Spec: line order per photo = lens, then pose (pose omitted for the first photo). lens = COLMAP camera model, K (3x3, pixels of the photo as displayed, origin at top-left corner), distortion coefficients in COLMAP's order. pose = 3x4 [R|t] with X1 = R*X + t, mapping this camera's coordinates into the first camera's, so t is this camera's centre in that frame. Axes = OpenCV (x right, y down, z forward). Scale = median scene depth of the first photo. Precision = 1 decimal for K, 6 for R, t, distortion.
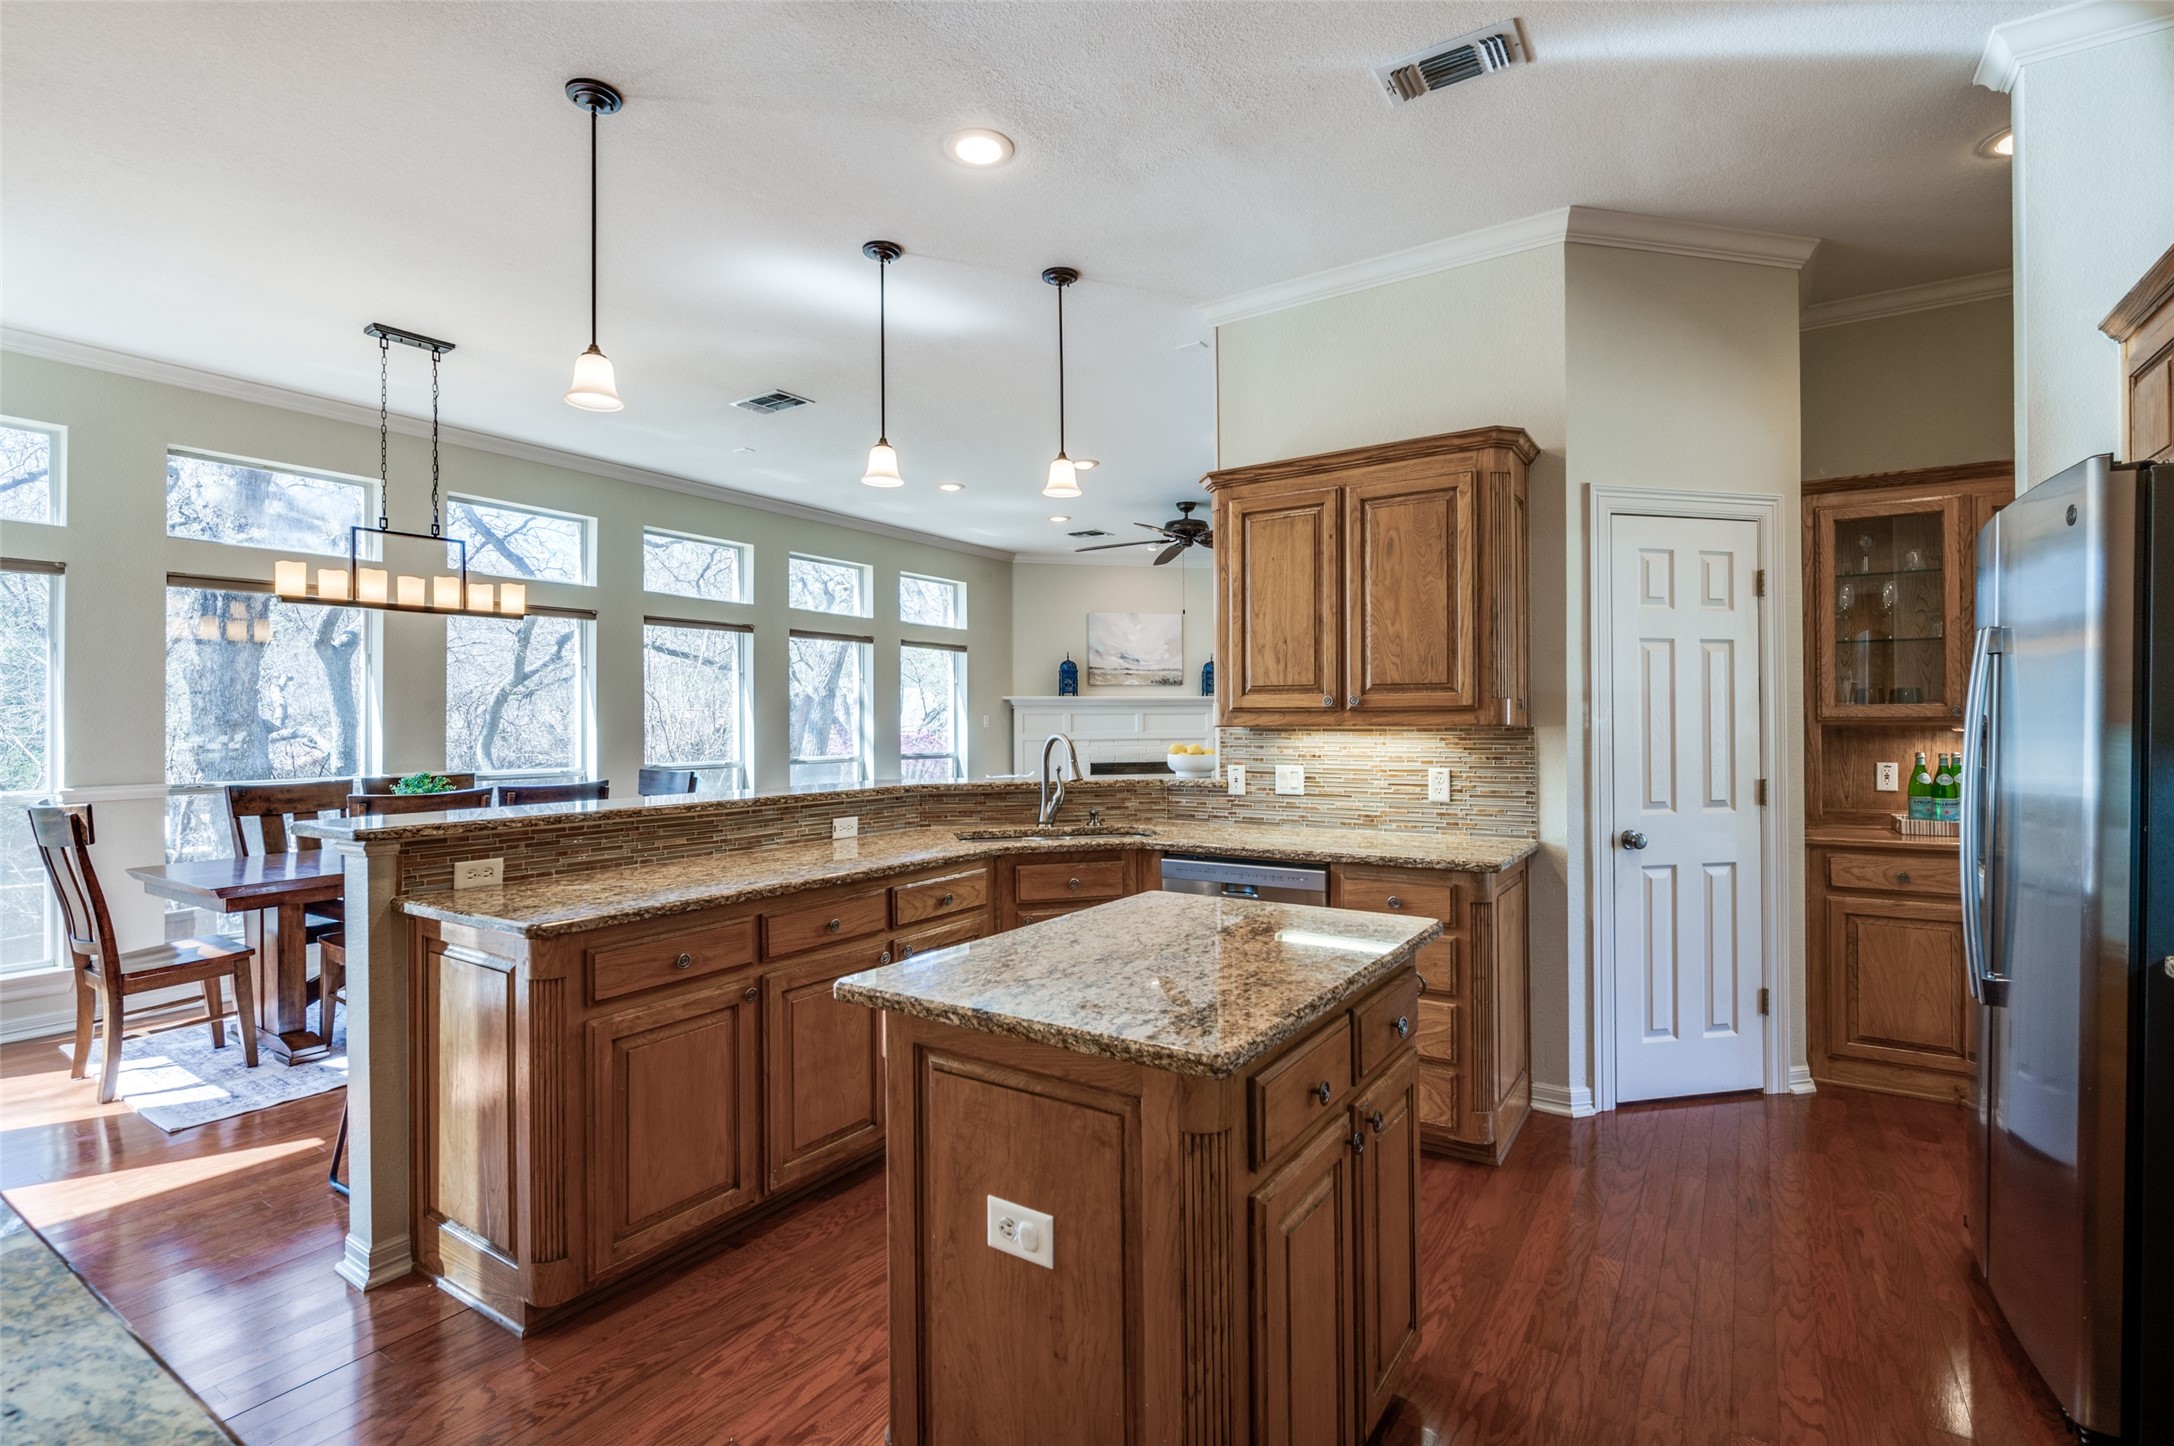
lens RADIAL K [[1007.3, 0, 1088.1], [0, 1007.3, 727.8], [0, 0, 1]] dist [-0.000542, 0.000222]
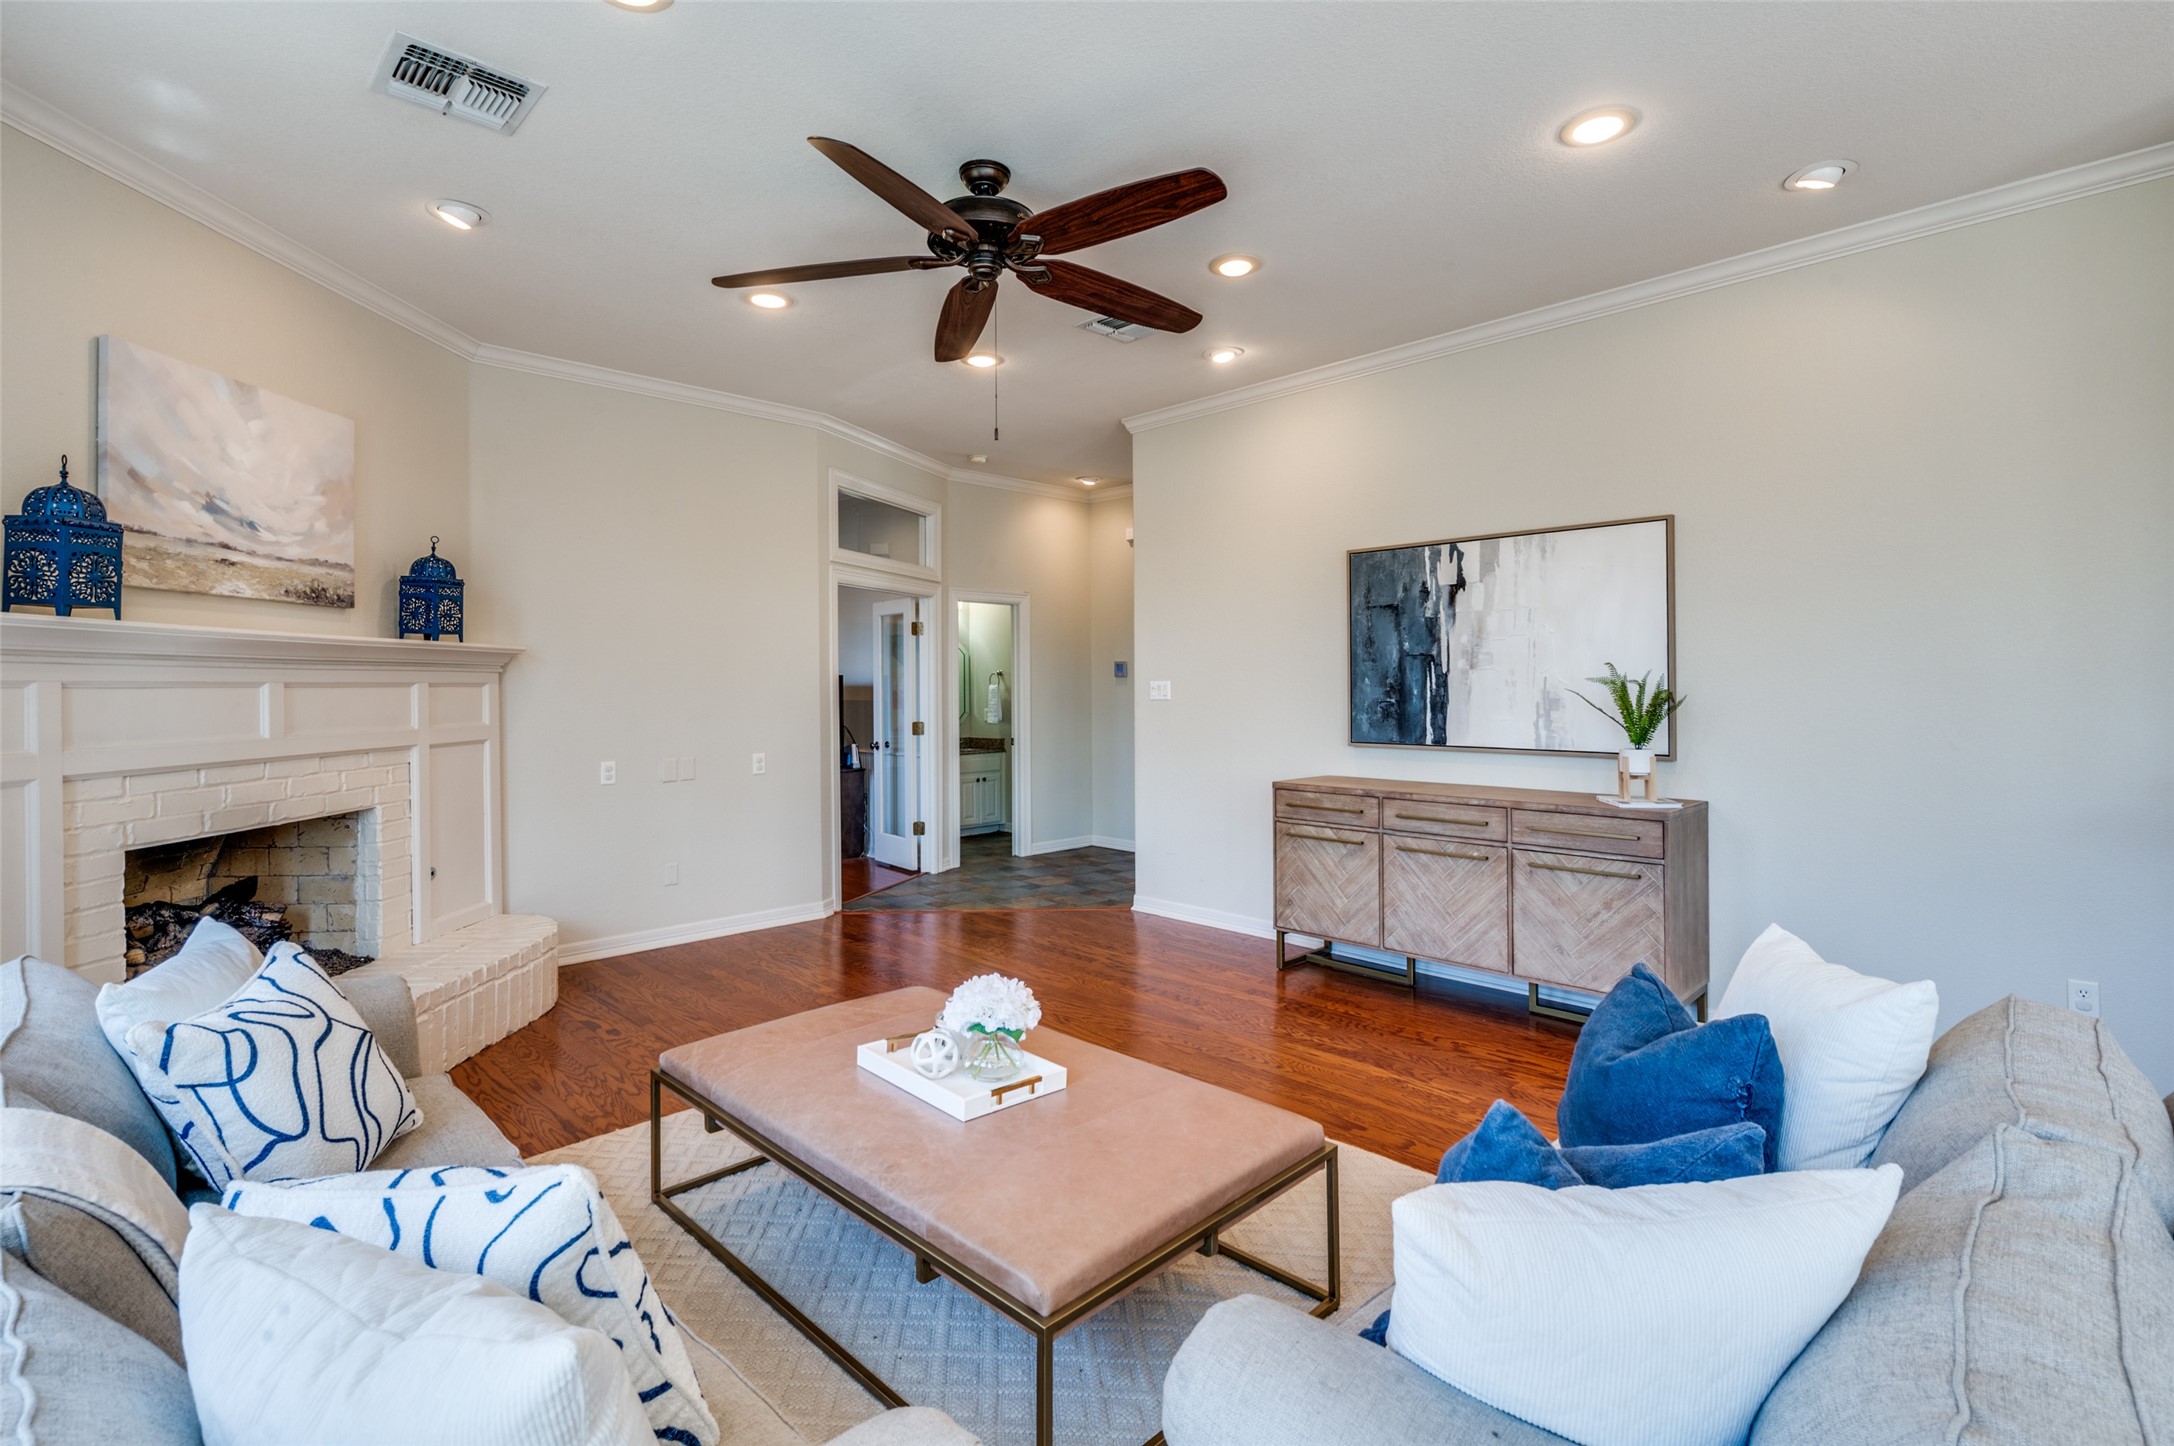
lens RADIAL K [[1007.3, 0, 1075.9], [0, 1007.3, 678.1], [0, 0, 1]] dist [-0.000542, 0.000222]
pose [[0.210493, 0.009634, 0.977548, -0.579083], [0.010151, 0.999876, -0.012040, -0.023165], [-0.977543, 0.012457, 0.210370, 1.727790]]
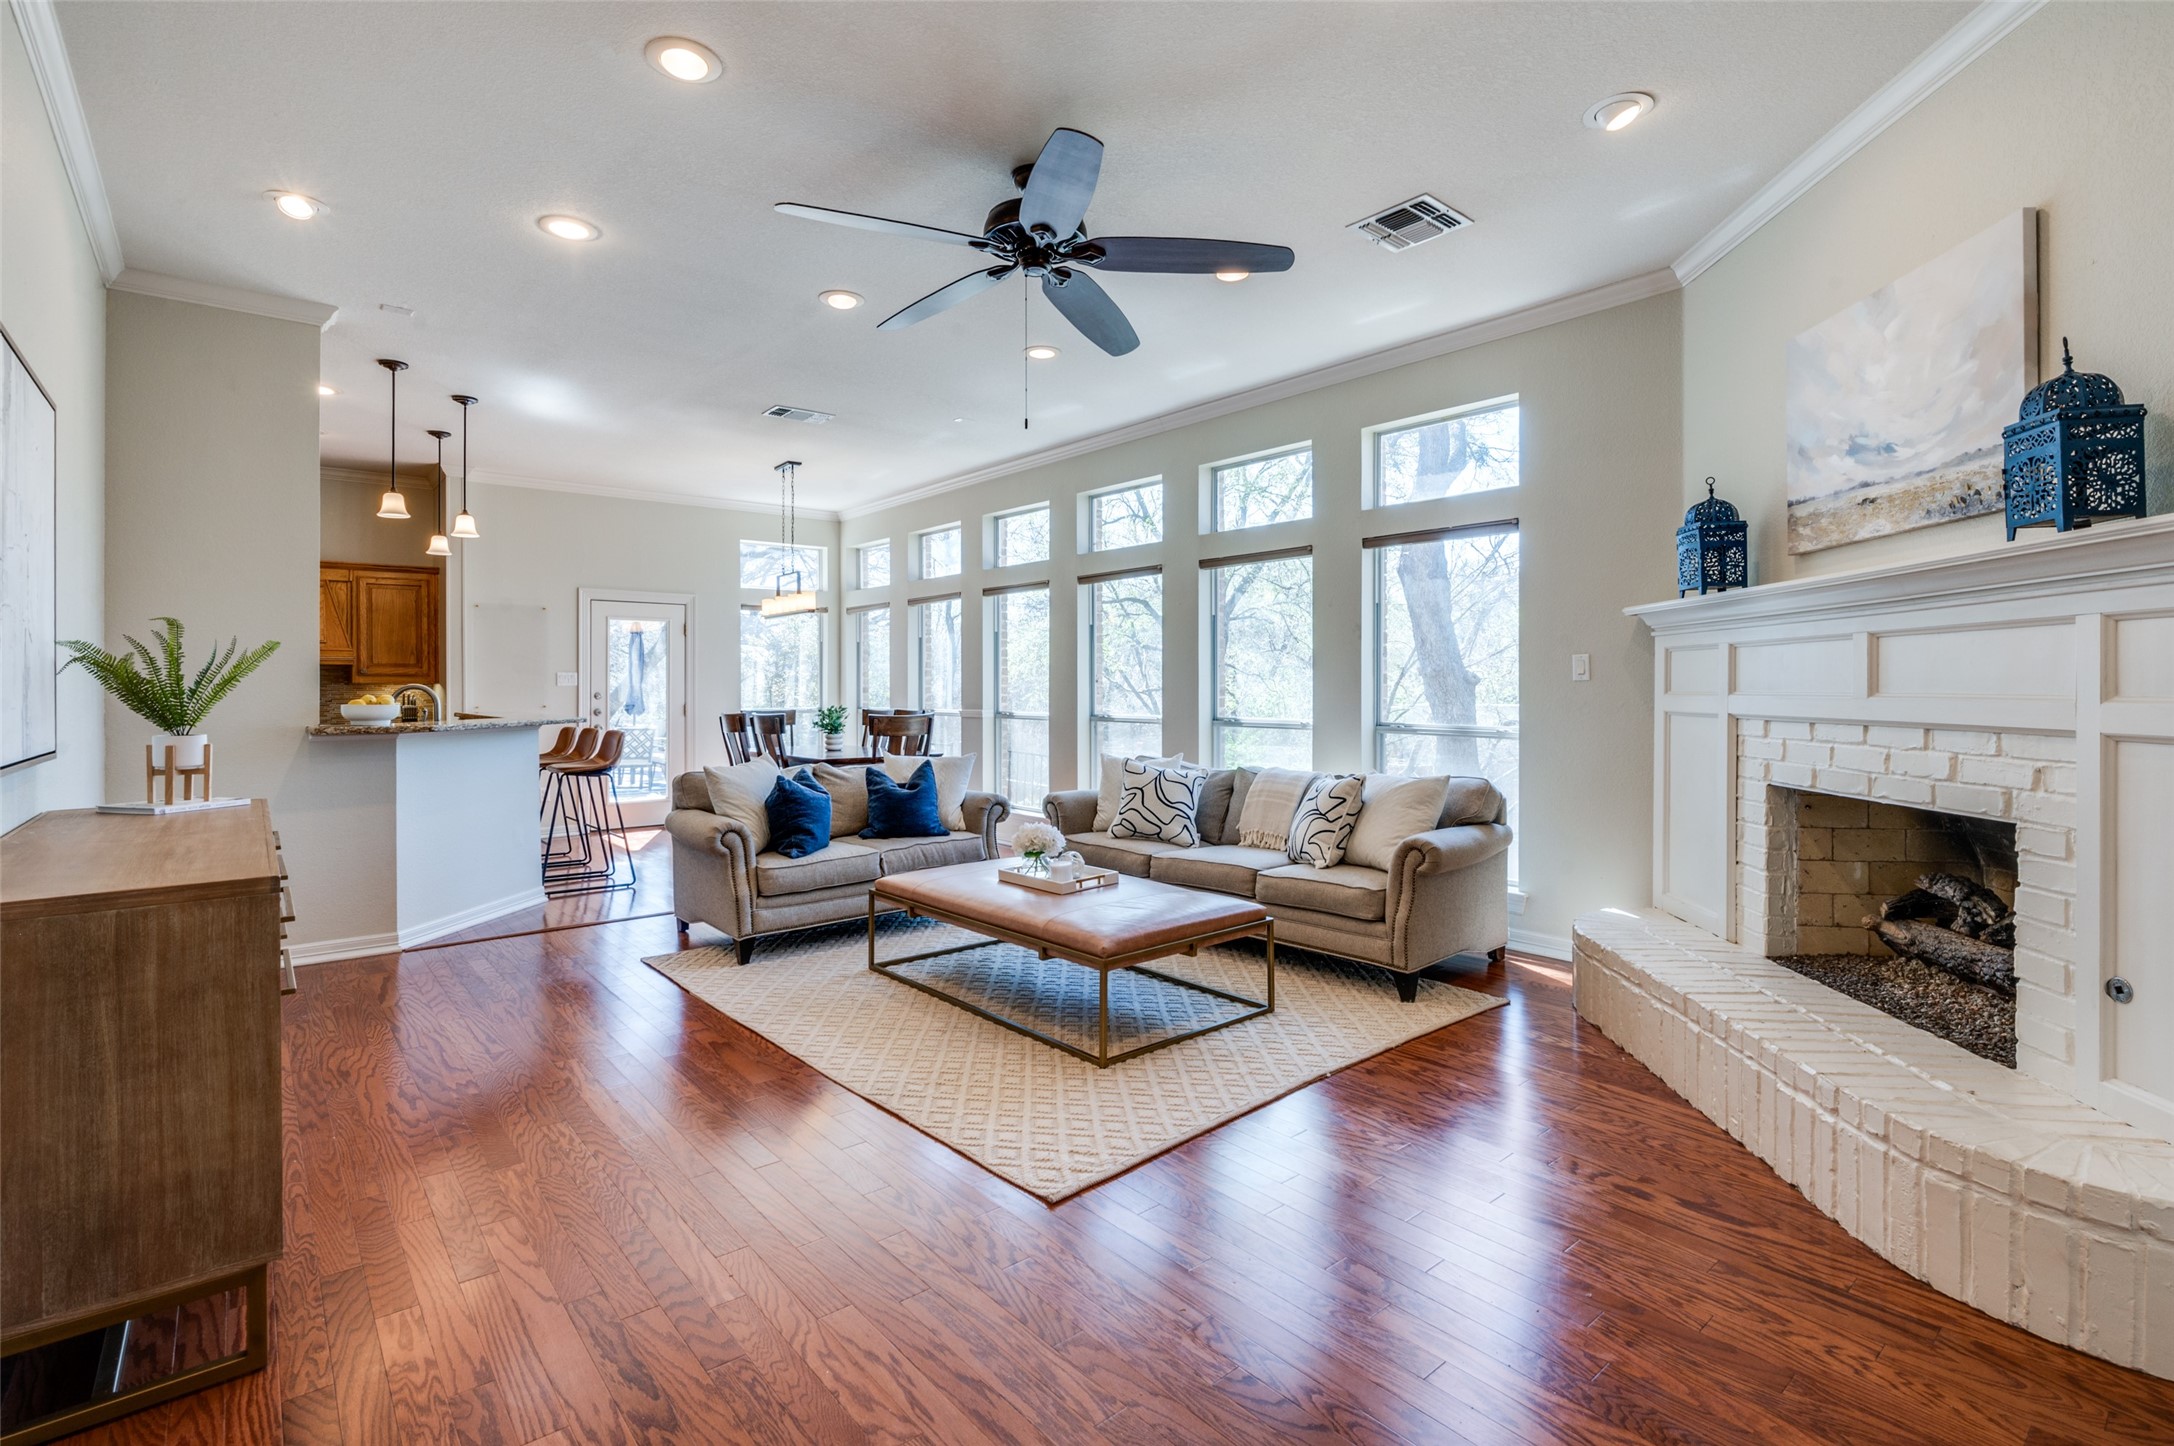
lens RADIAL K [[1007.3, 0, 1084.6], [0, 1007.3, 685.9], [0, 0, 1]] dist [-0.000542, 0.000222]
pose [[-0.275037, 0.005272, -0.961419, 1.016559], [0.001891, 0.999986, 0.004942, -0.002183], [0.961432, -0.000459, -0.275043, 2.244541]]
